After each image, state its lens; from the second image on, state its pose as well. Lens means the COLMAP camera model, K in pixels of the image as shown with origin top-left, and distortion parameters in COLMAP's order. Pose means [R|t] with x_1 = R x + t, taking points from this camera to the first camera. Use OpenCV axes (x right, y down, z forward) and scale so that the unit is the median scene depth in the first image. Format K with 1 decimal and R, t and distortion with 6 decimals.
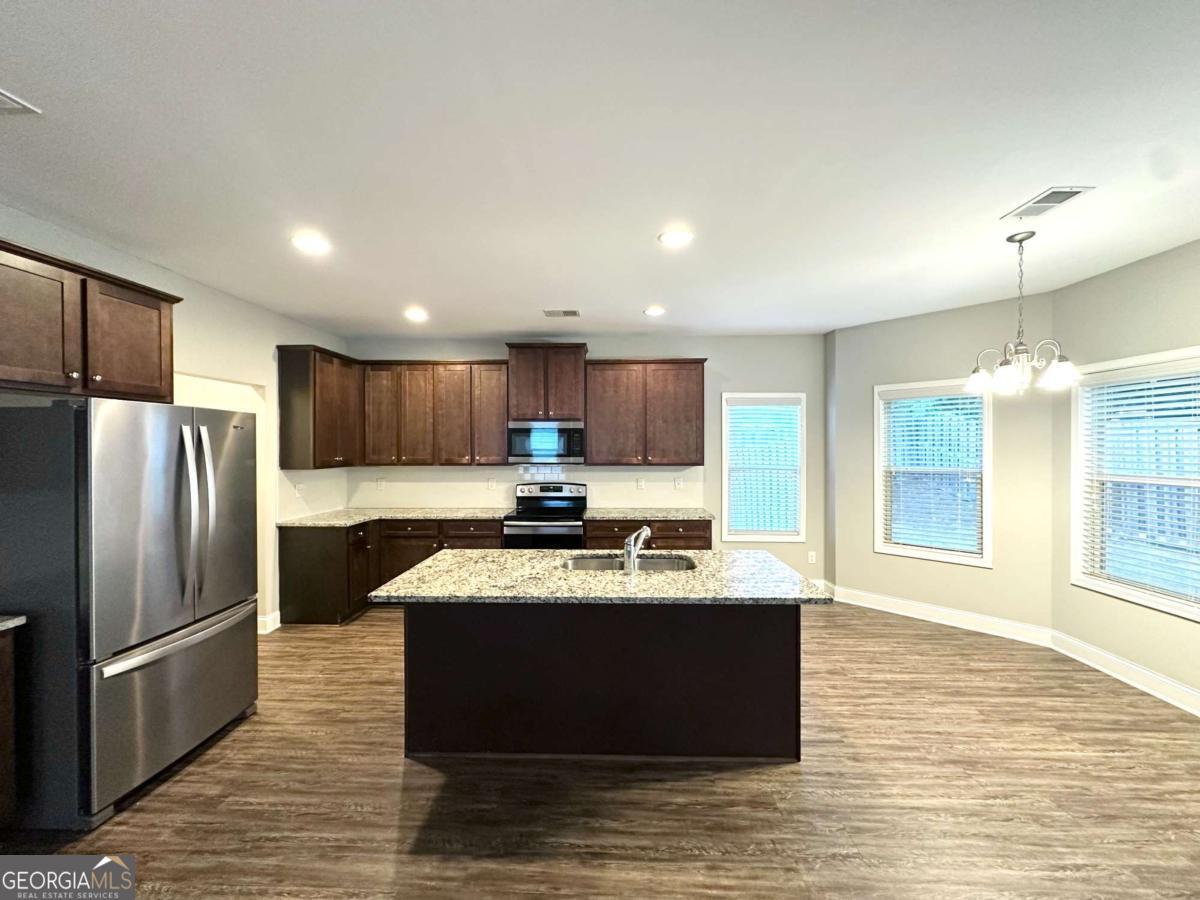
lens RADIAL K [[477.4, 0, 600.0], [0, 477.4, 450.0], [0, 0, 1]] dist [-0.004093, 0.000753]
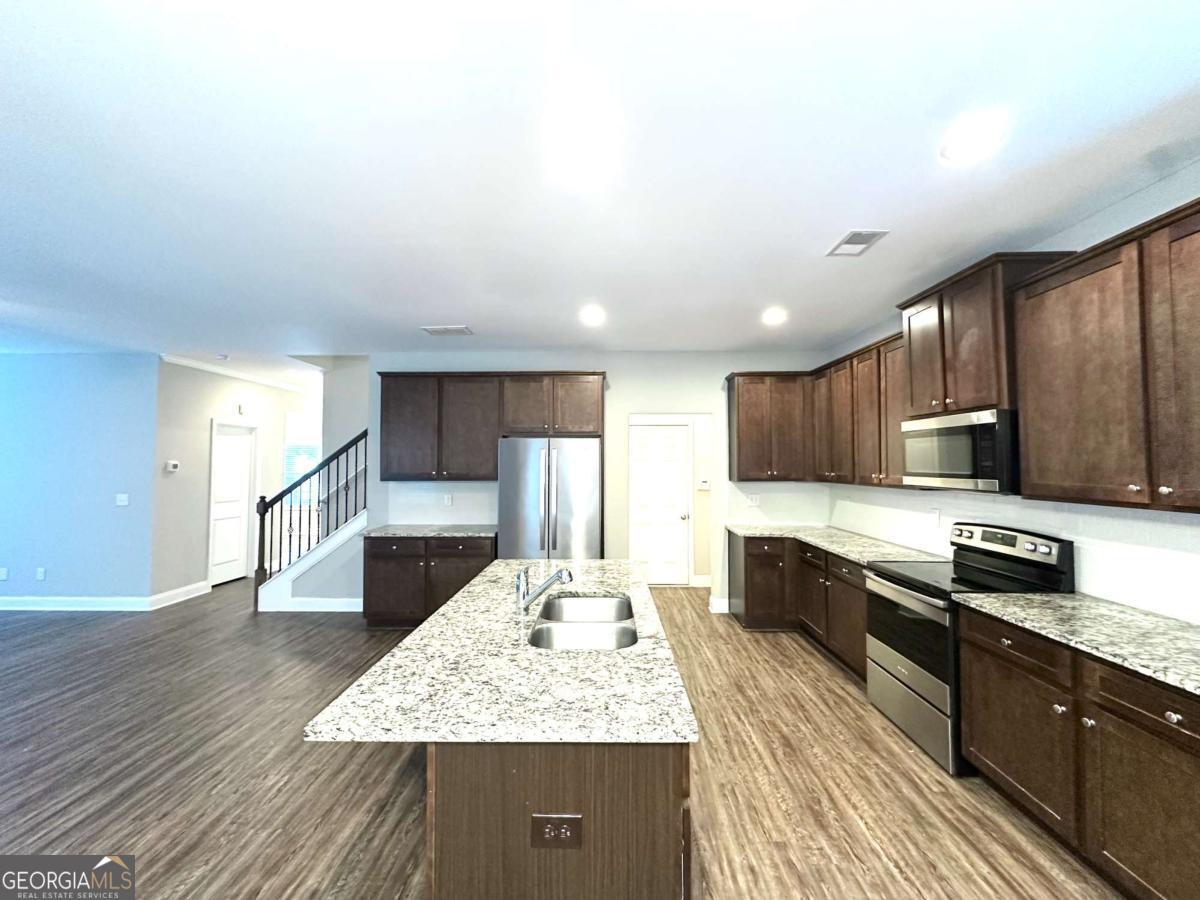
lens RADIAL K [[477.4, 0, 600.0], [0, 477.4, 450.0], [0, 0, 1]] dist [-0.004093, 0.000753]
pose [[0.020174, -0.028847, -0.999380, 0.503162], [-0.005739, 0.999564, -0.028968, 0.000489], [0.999780, 0.006320, 0.020000, 0.632643]]
